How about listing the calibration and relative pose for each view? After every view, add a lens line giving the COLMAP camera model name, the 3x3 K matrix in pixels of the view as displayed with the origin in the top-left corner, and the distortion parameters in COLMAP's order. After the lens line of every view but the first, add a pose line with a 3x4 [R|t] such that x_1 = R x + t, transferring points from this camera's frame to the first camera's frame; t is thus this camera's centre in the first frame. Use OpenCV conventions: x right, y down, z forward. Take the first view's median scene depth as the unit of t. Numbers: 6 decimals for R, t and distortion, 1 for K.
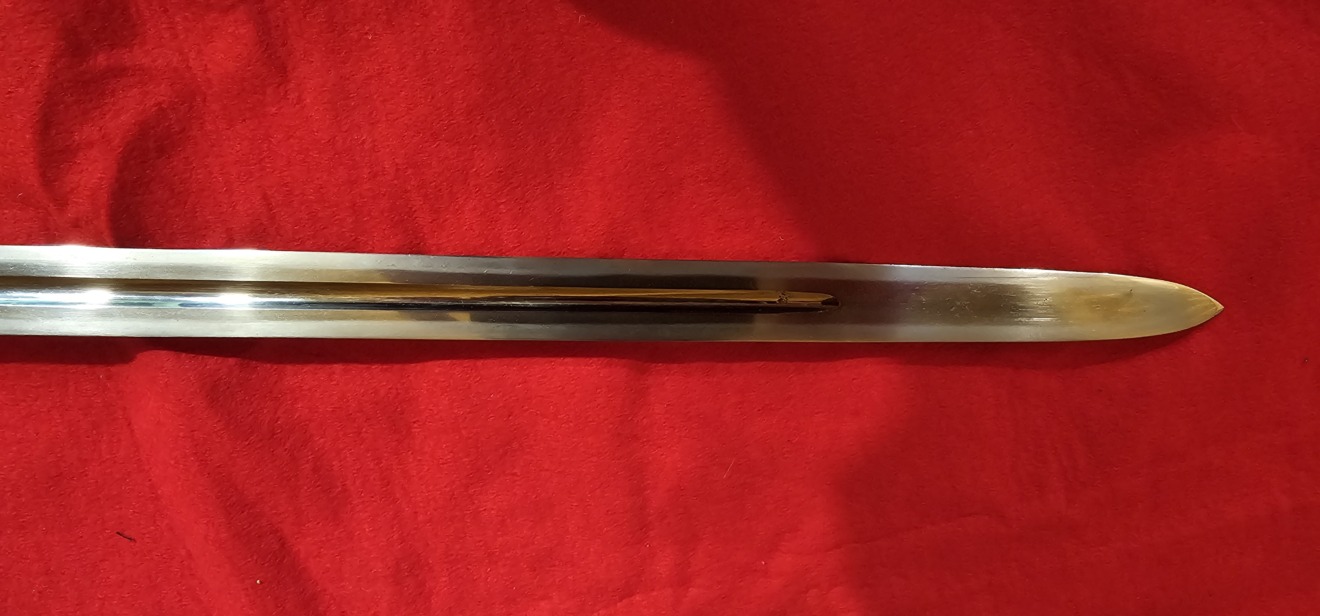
lens RADIAL K [[462.3, 0, 660.1], [0, 462.3, 300.5], [0, 0, 1]] dist [0.001121, 0.000027]
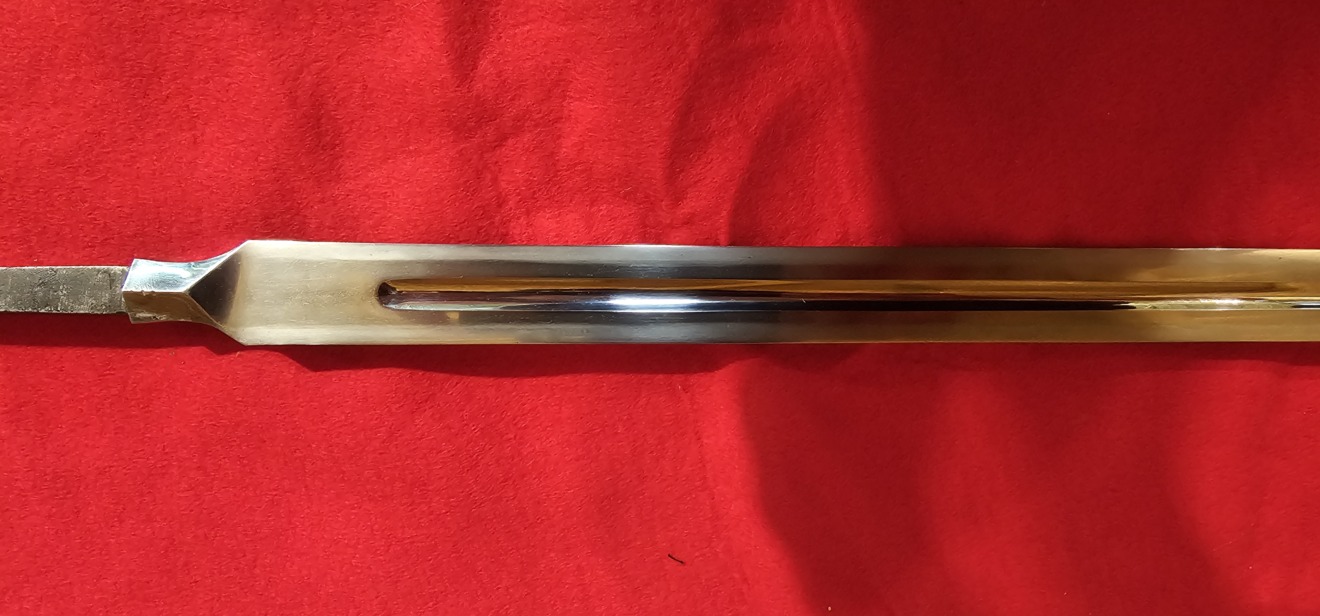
lens RADIAL K [[532.9, 0, 660.2], [0, 532.9, 309.1], [0, 0, 1]] dist [-0.003901, 0.000222]
pose [[0.999871, -0.011544, -0.011186, -1.250754], [0.011867, 0.999502, 0.029256, -0.020888], [0.010843, -0.029385, 0.999509, -0.047546]]
